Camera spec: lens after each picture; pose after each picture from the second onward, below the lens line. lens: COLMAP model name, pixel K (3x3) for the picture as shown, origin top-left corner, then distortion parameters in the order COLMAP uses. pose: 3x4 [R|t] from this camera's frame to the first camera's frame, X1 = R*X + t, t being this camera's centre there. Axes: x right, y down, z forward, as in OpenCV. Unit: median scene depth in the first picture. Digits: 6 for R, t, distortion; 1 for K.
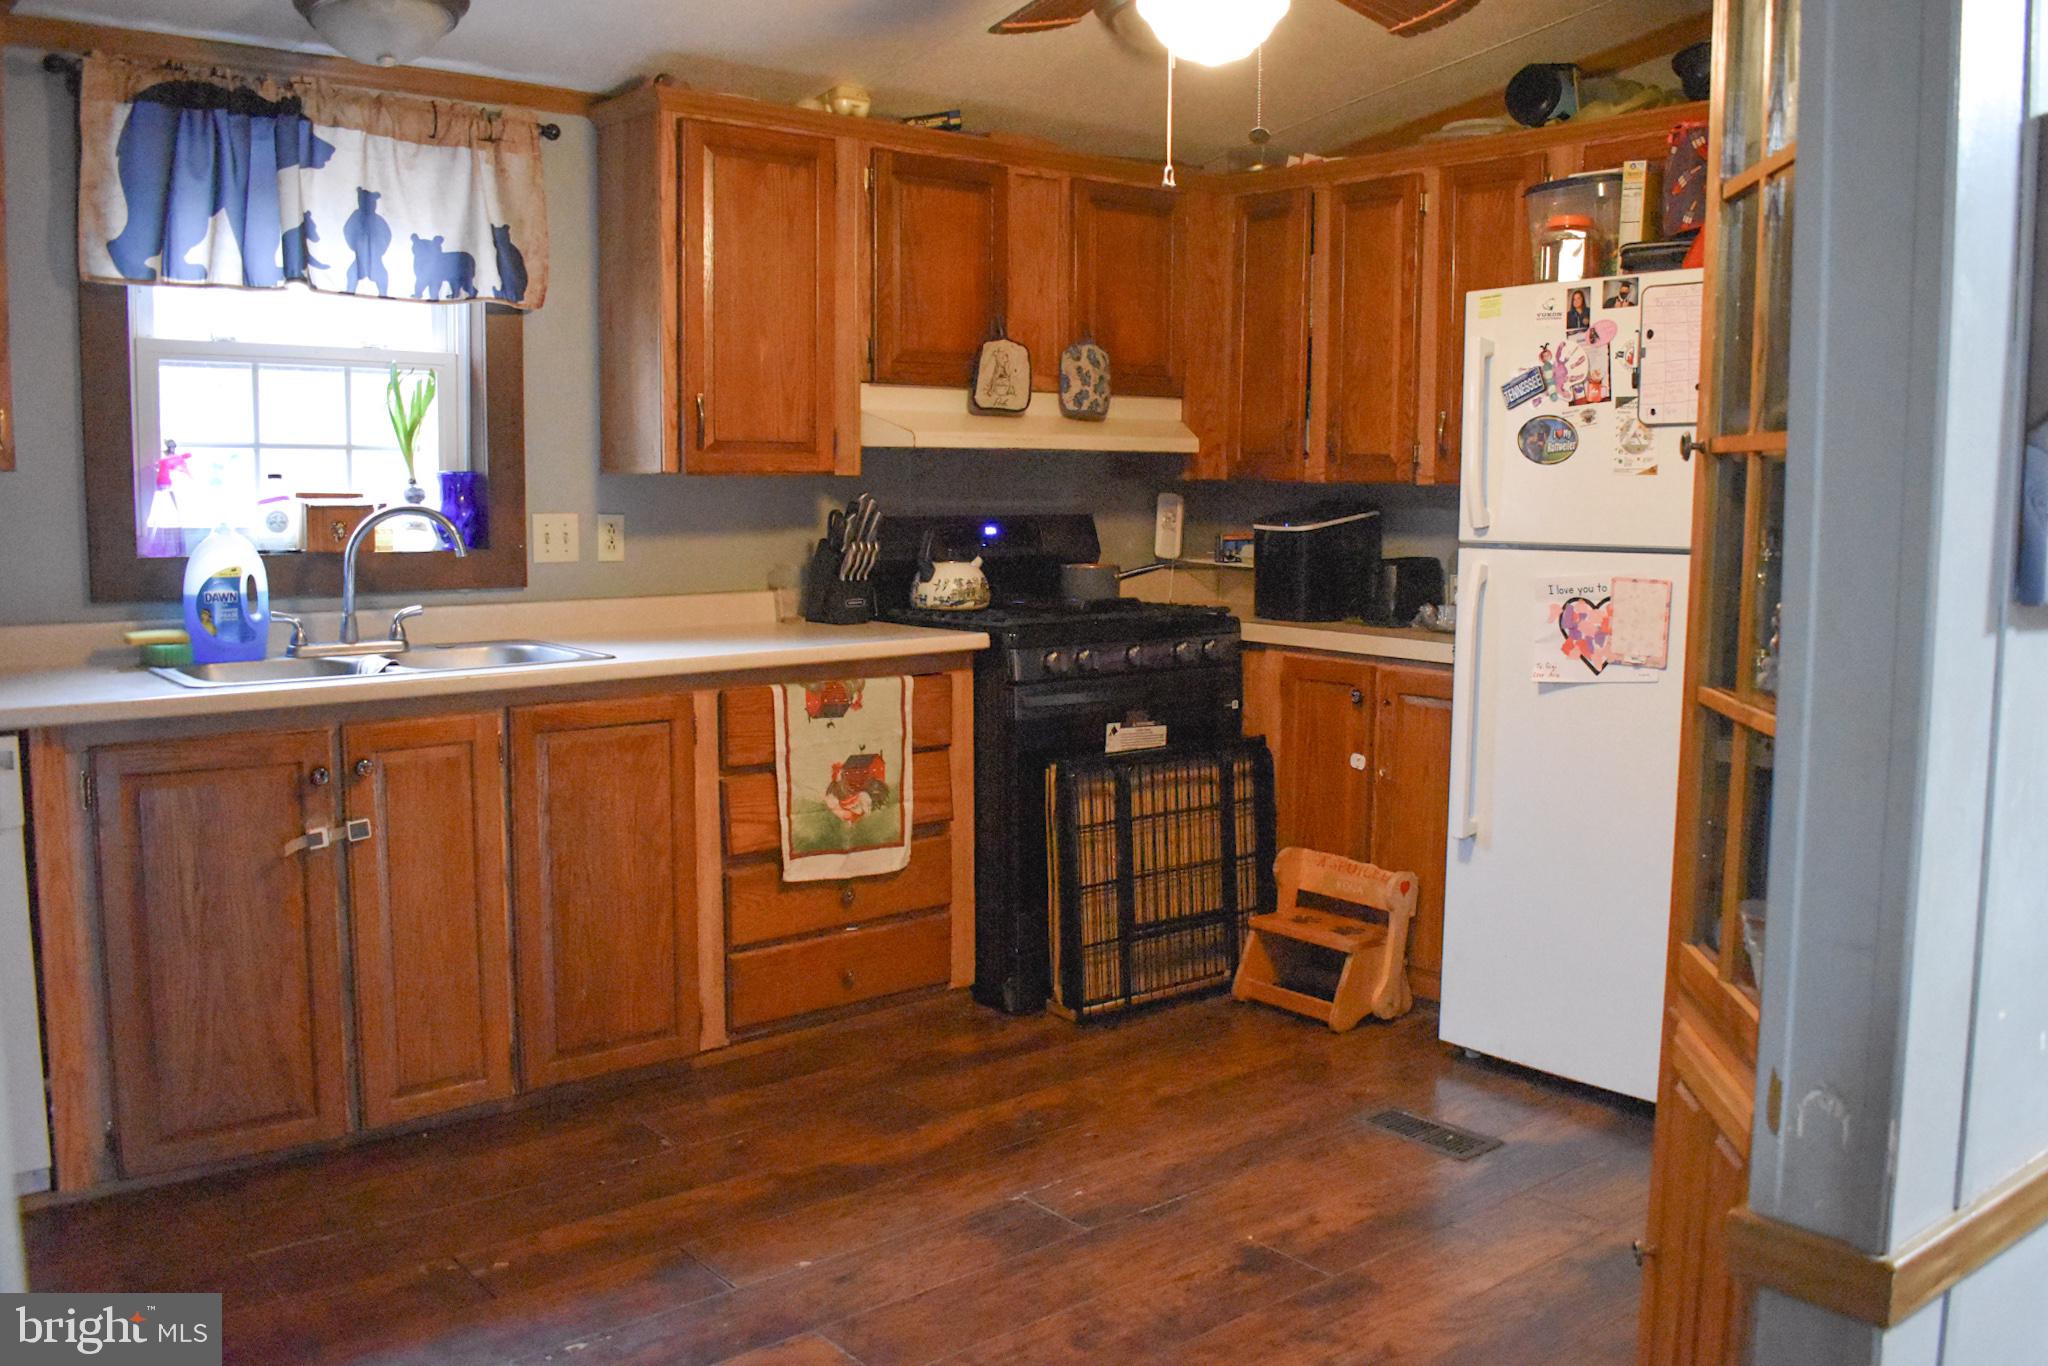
lens RADIAL K [[1670.7, 0, 1235.8], [0, 1670.7, 683.8], [0, 0, 1]] dist [-0.092795, 0.014499]
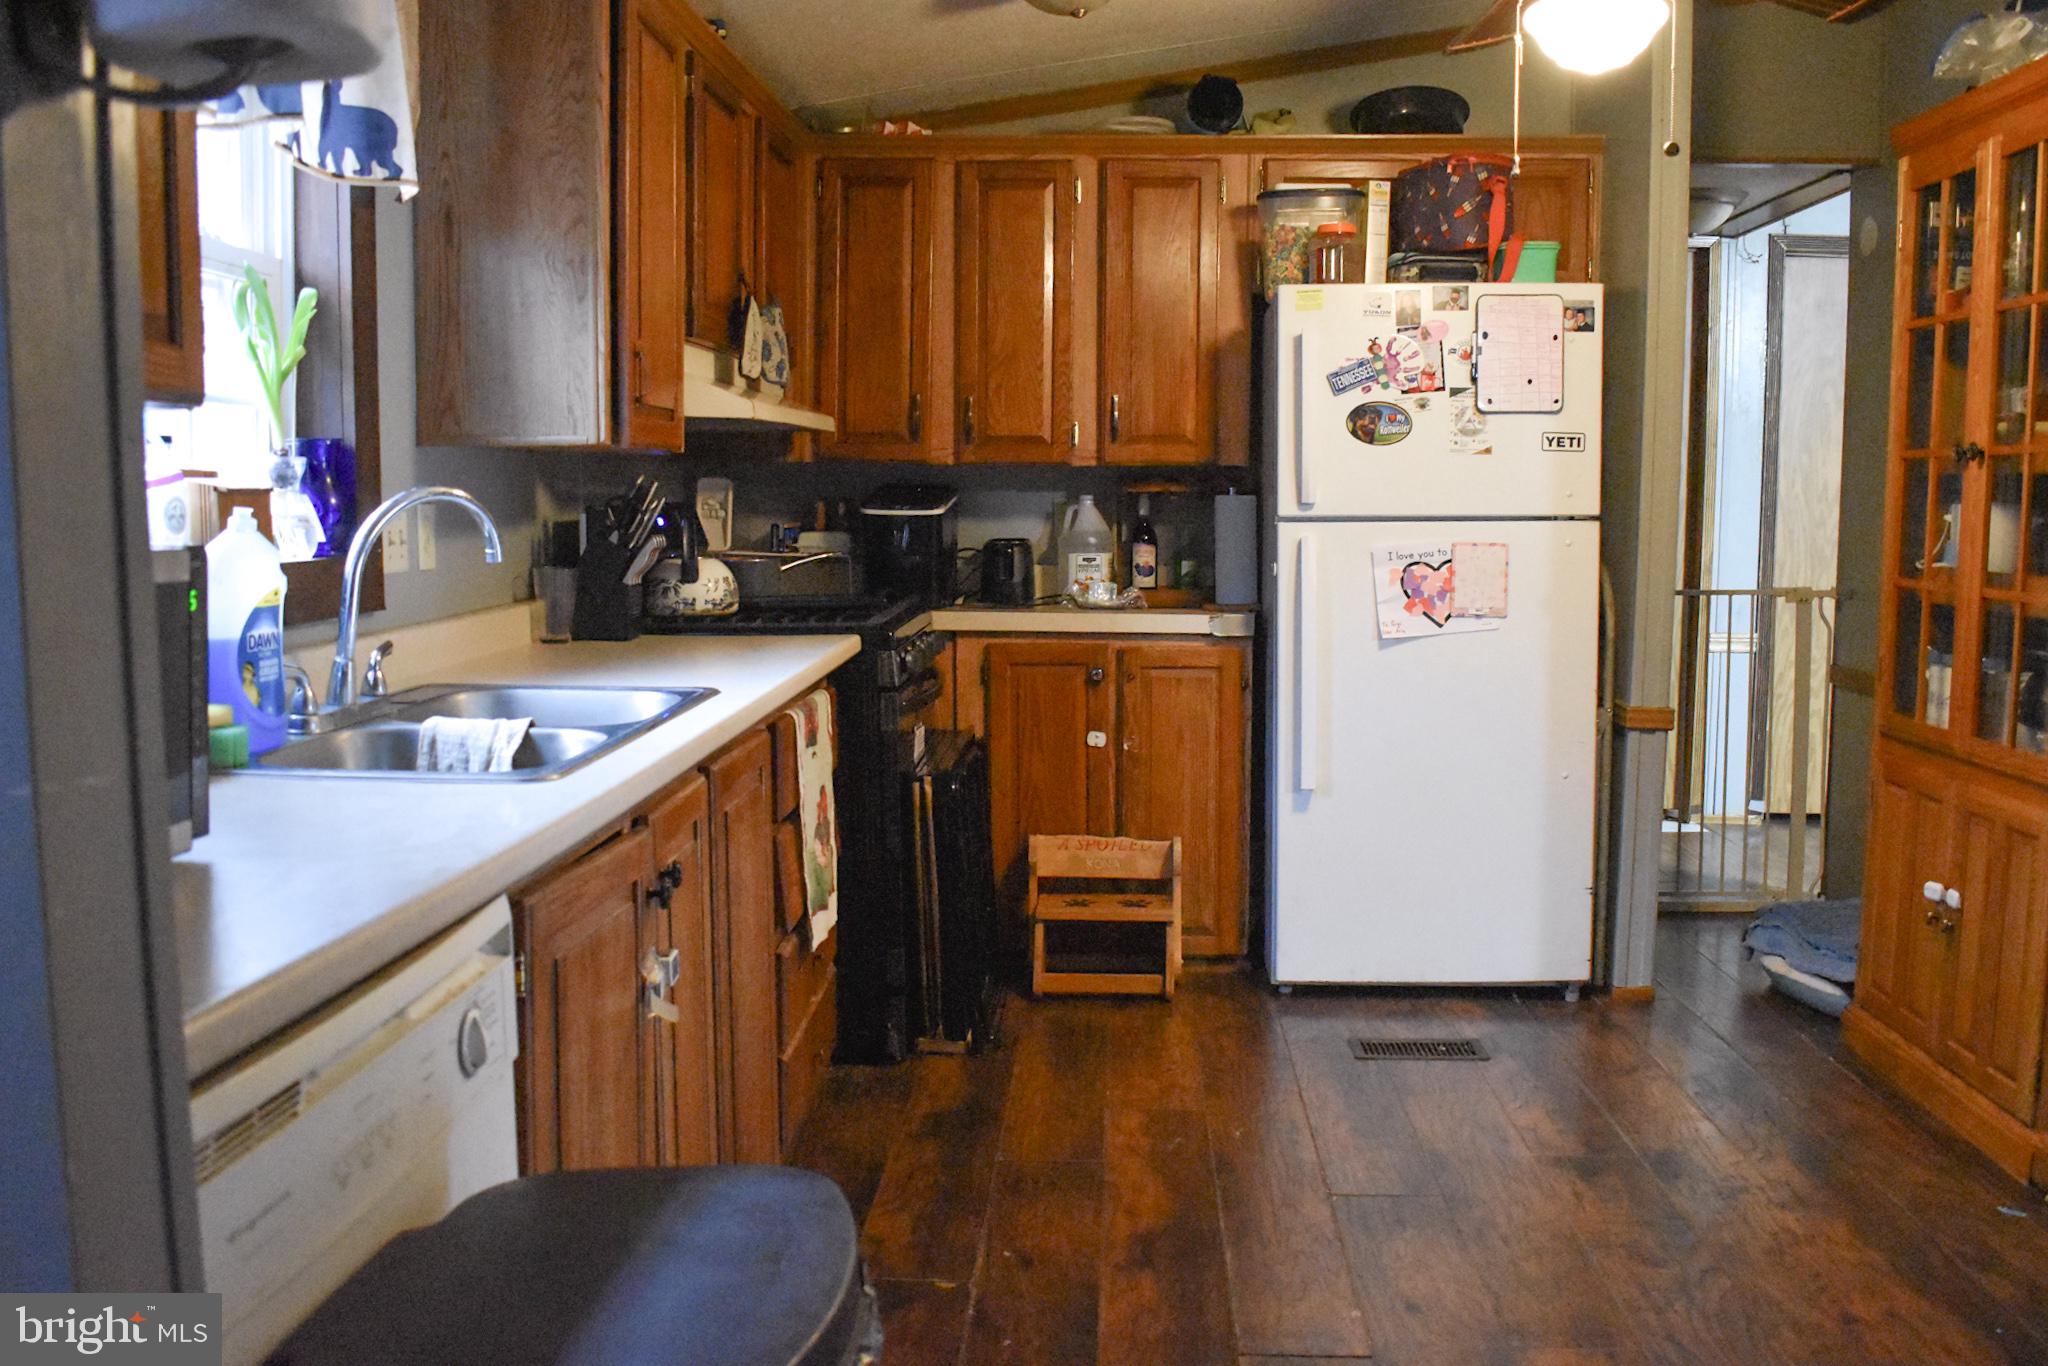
lens RADIAL K [[1650.7, 0, 1033.0], [0, 1650.7, 676.3], [0, 0, 1]] dist [-0.095777, 0.017090]
pose [[0.732526, -0.085475, 0.675352, -0.755998], [0.085609, 0.995776, 0.033173, -0.033498], [-0.675335, 0.033516, 0.736749, 0.349378]]
